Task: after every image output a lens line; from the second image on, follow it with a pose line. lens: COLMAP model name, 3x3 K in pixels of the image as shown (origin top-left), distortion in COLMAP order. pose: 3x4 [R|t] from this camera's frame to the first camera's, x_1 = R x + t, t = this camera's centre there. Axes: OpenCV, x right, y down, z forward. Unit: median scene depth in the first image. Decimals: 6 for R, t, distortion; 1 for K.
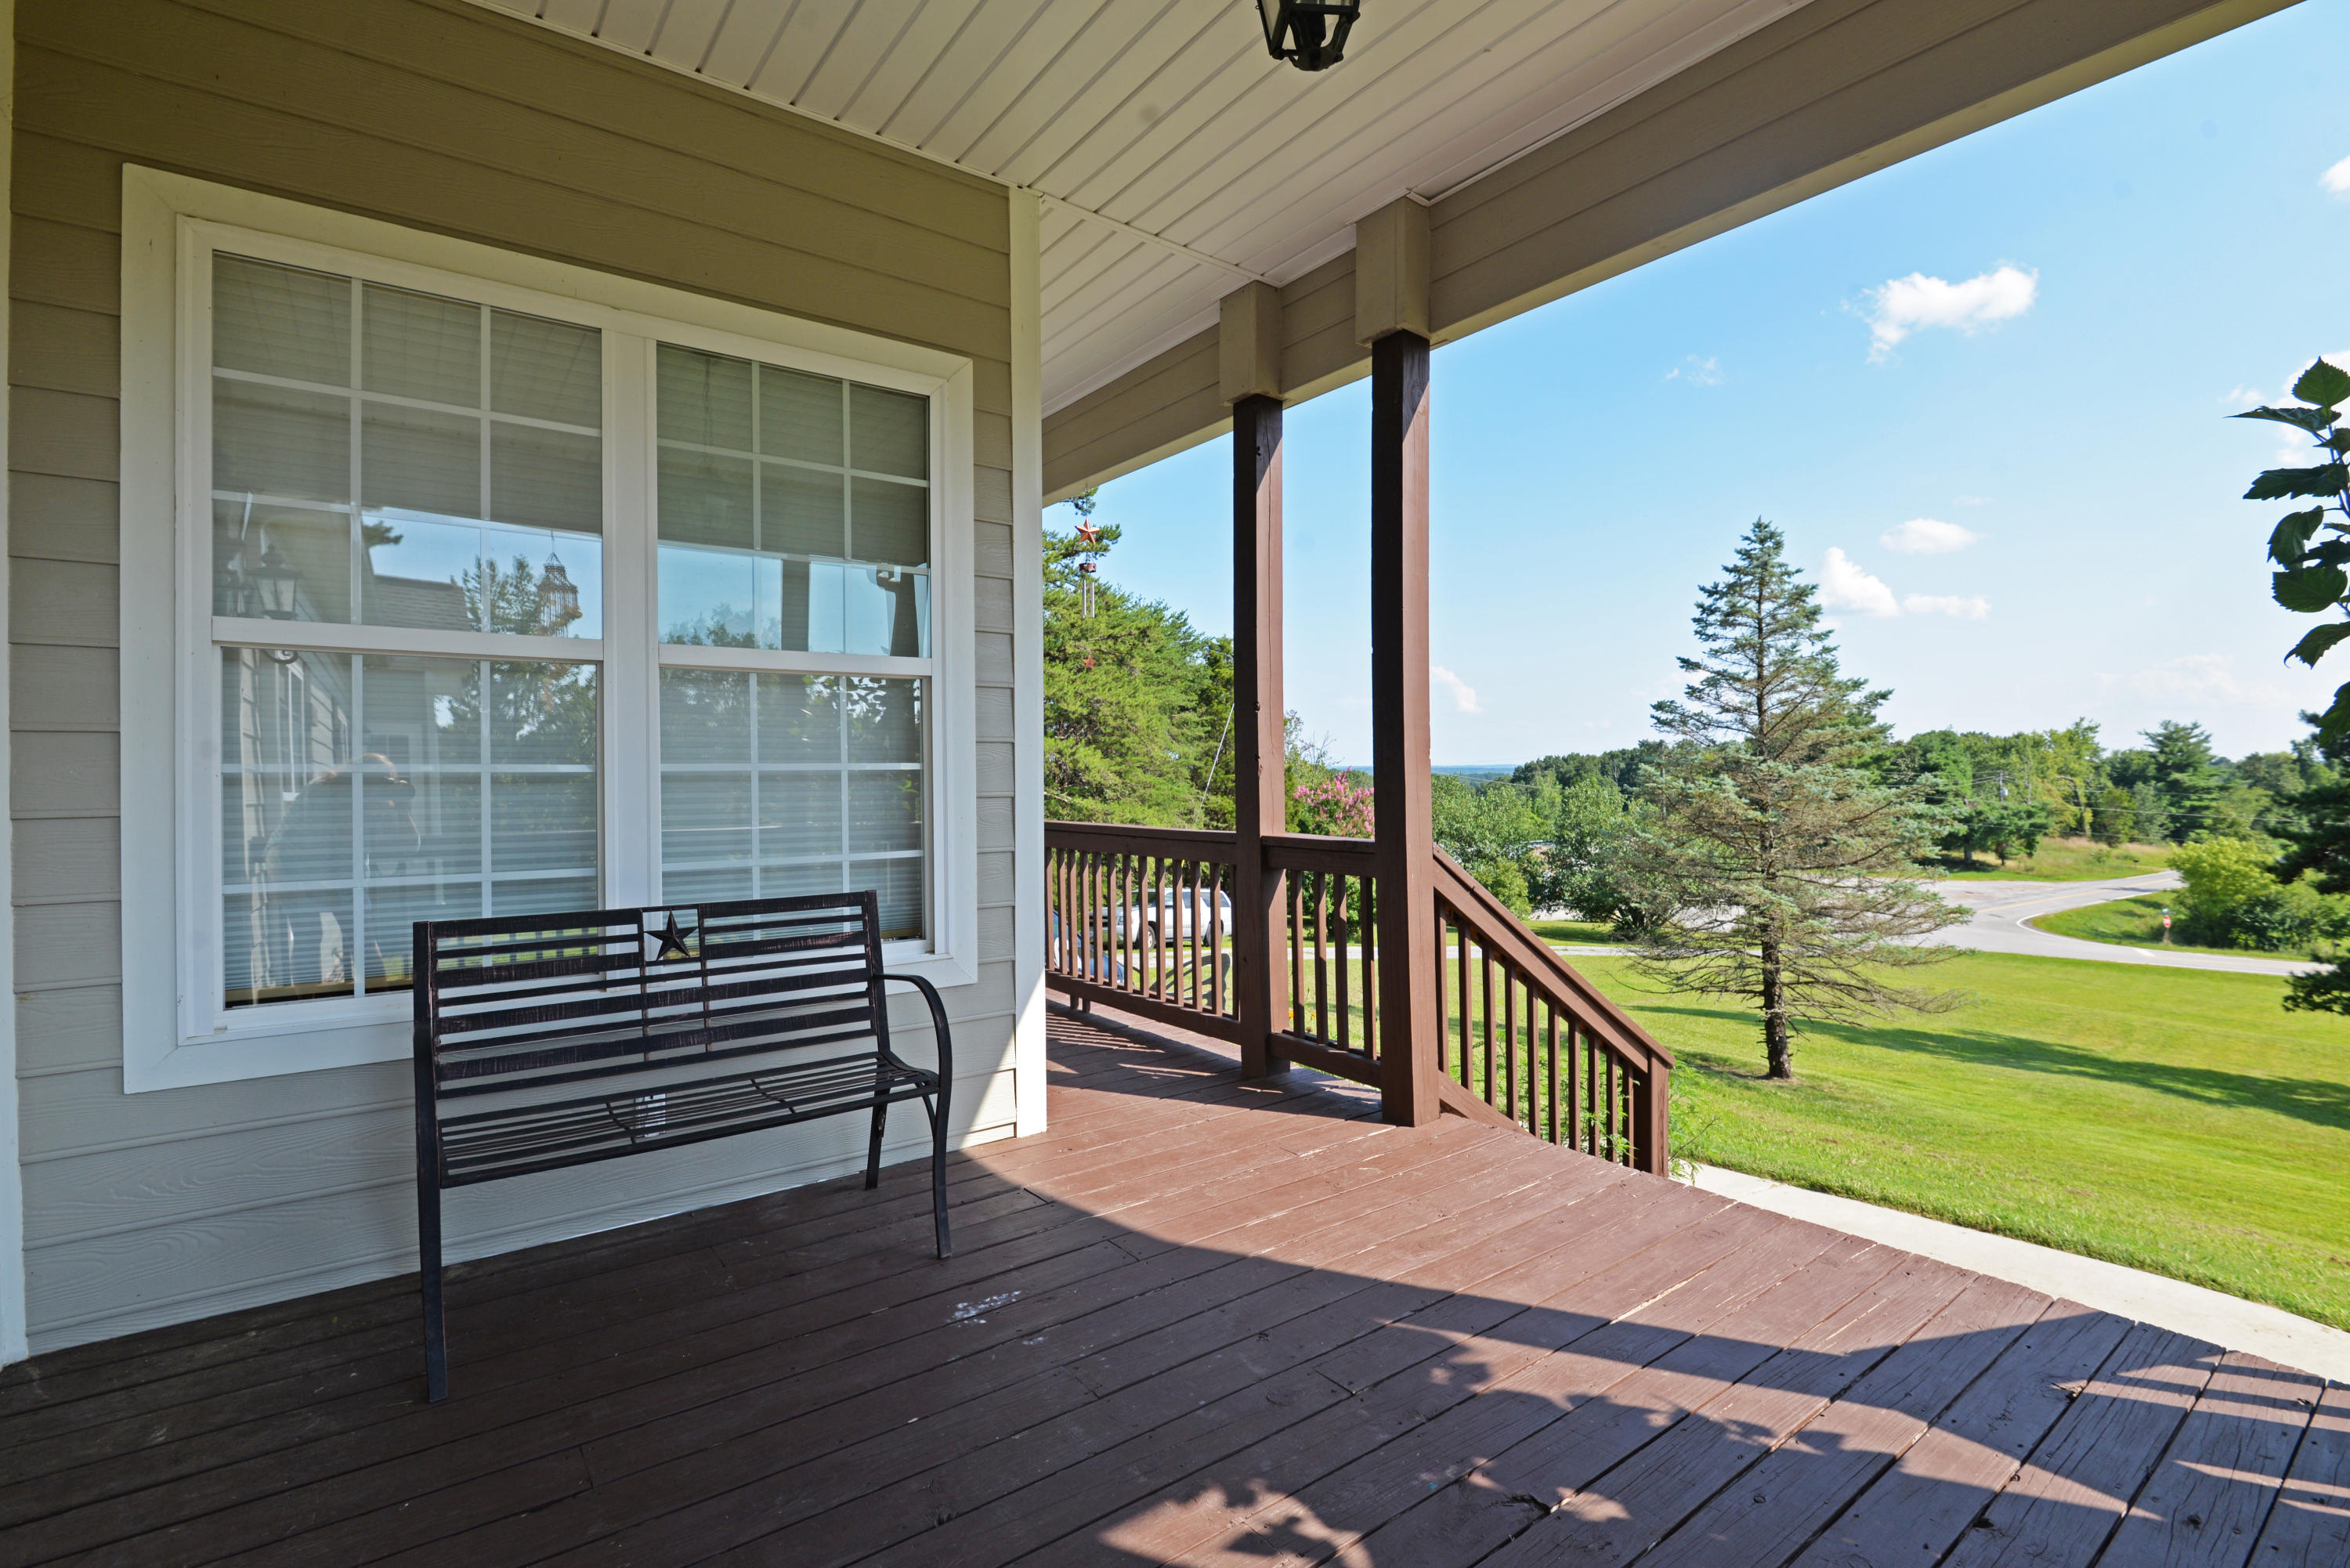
lens RADIAL K [[1074.6, 0, 1174.3], [0, 1074.6, 777.7], [0, 0, 1]] dist [-0.005432, -0.007779]
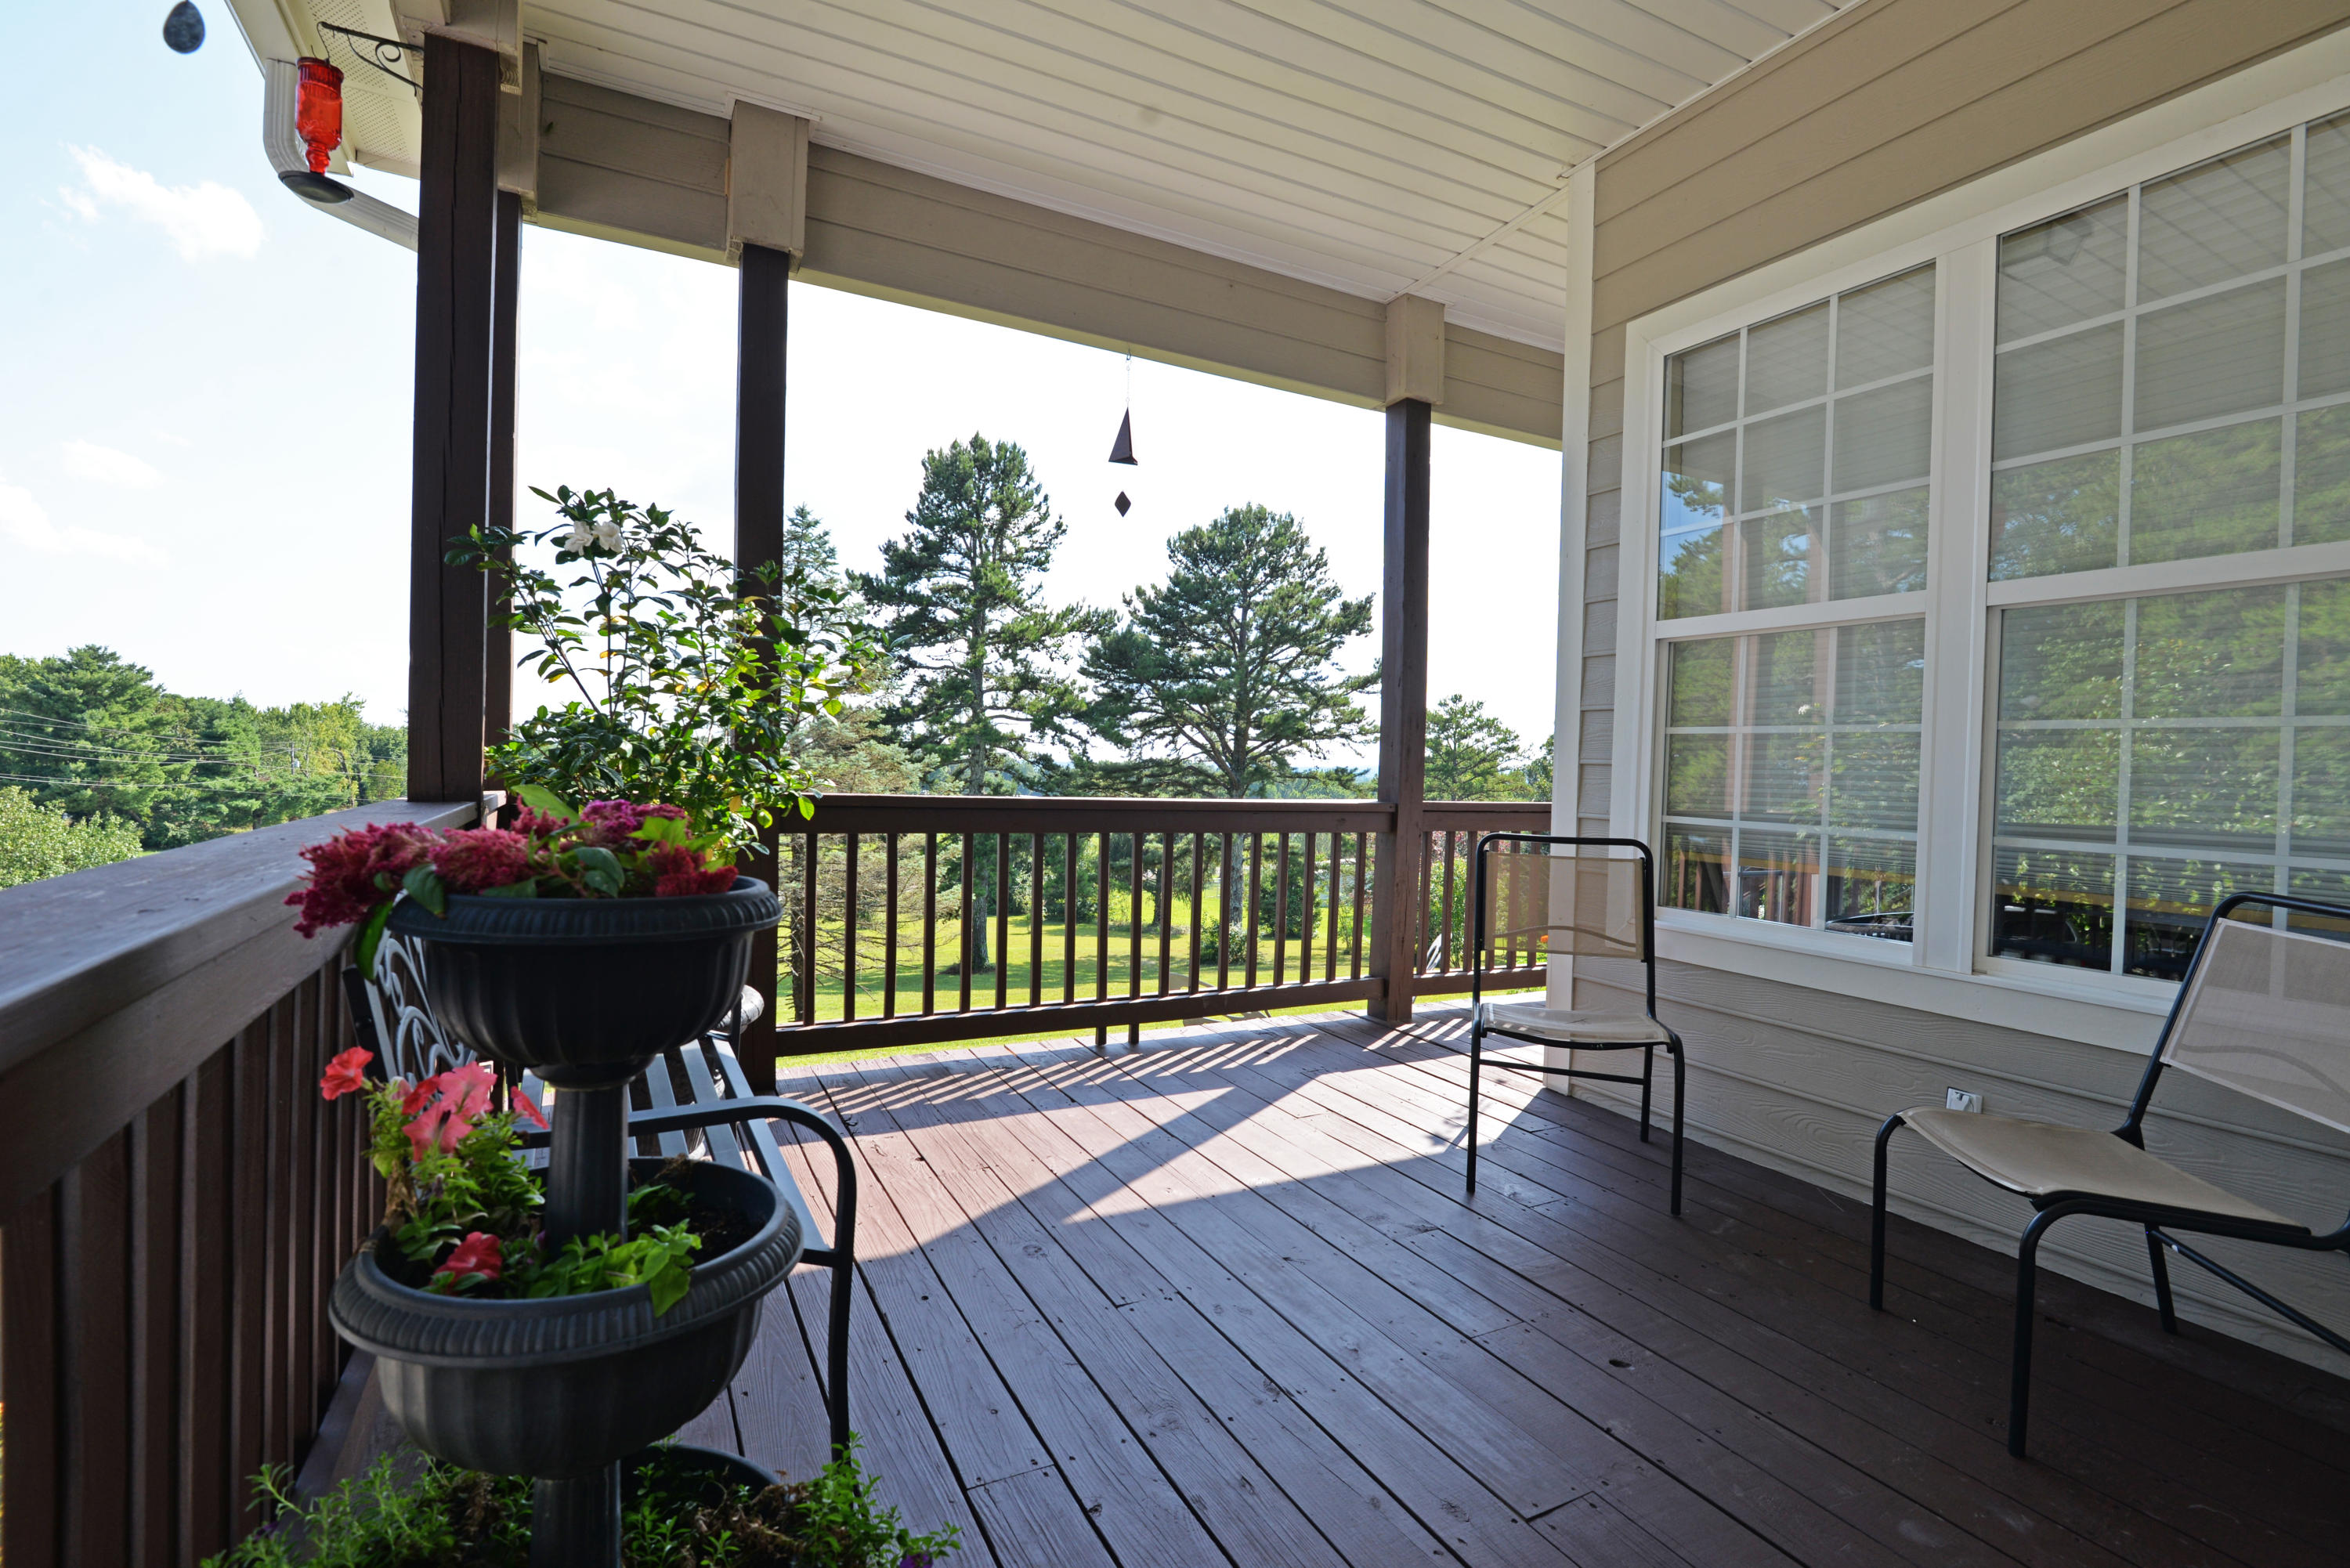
lens RADIAL K [[1095.4, 0, 1175.7], [0, 1095.4, 774.8], [0, 0, 1]] dist [-0.007637, -0.007100]
pose [[0.147437, 0.002077, 0.989069, -0.125650], [-0.025021, 0.999686, 0.001631, 0.002978], [-0.988755, -0.024988, 0.147442, 0.123100]]
